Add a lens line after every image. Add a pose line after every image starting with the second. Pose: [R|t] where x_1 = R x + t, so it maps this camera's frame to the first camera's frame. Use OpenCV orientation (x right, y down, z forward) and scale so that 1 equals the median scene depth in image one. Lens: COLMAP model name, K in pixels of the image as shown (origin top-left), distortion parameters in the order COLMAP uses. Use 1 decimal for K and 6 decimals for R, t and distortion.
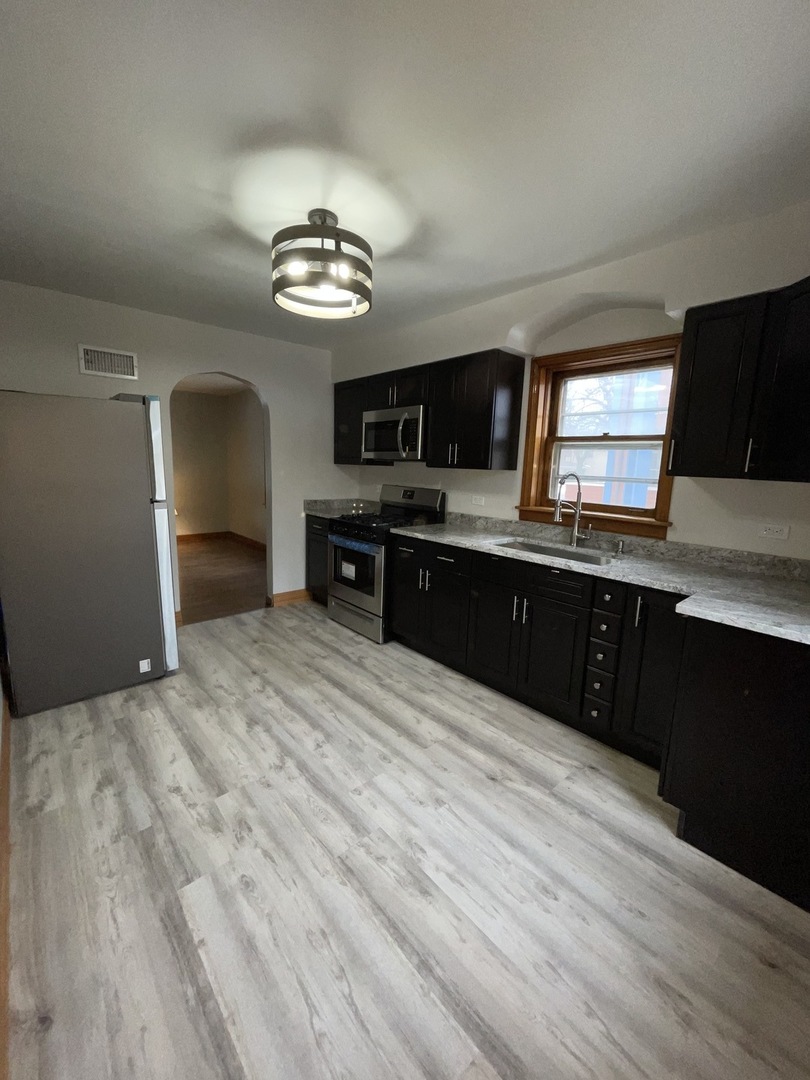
lens RADIAL K [[431.2, 0, 405.0], [0, 431.2, 540.0], [0, 0, 1]] dist [0.000810, 0.000081]
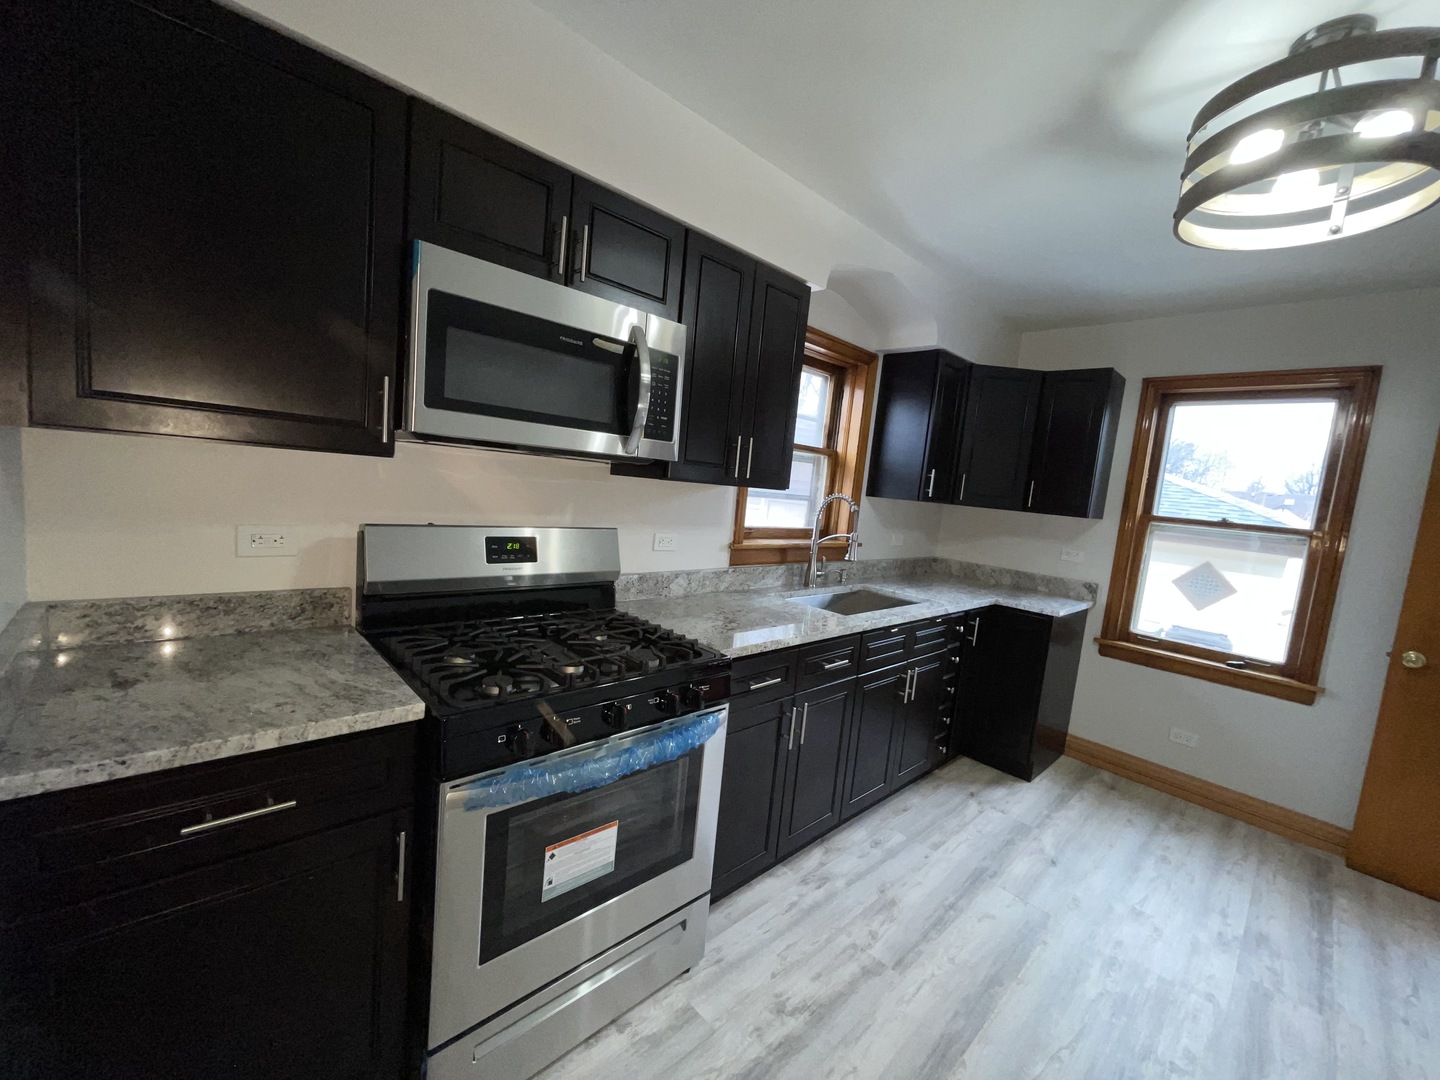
lens RADIAL K [[582.1, 0, 714.7], [0, 582.1, 543.3], [0, 0, 1]] dist [0.000378, -0.000023]
pose [[-0.026052, -0.146502, 0.988867, -0.610397], [0.076687, 0.985995, 0.148097, -0.227836], [-0.996715, 0.079692, -0.014453, 1.173089]]
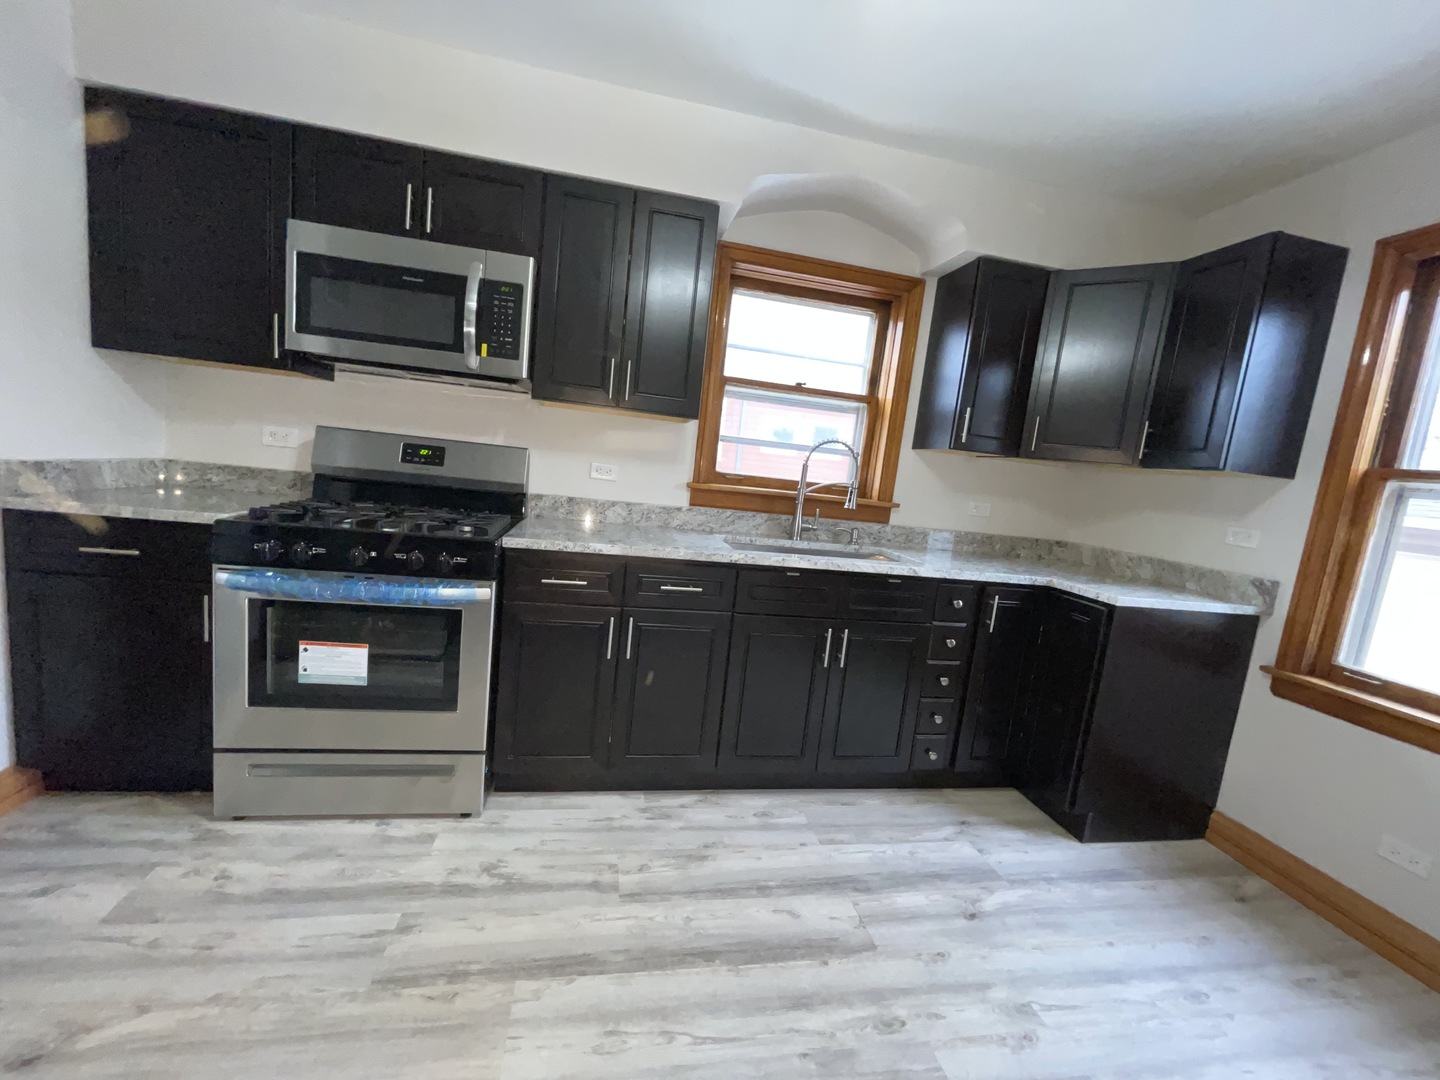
lens RADIAL K [[582.1, 0, 714.7], [0, 582.1, 543.3], [0, 0, 1]] dist [0.000378, -0.000023]
pose [[0.519282, -0.094832, 0.849325, -0.478887], [0.059361, 0.995426, 0.074851, -0.059911], [-0.852539, 0.011548, 0.522536, 0.615266]]
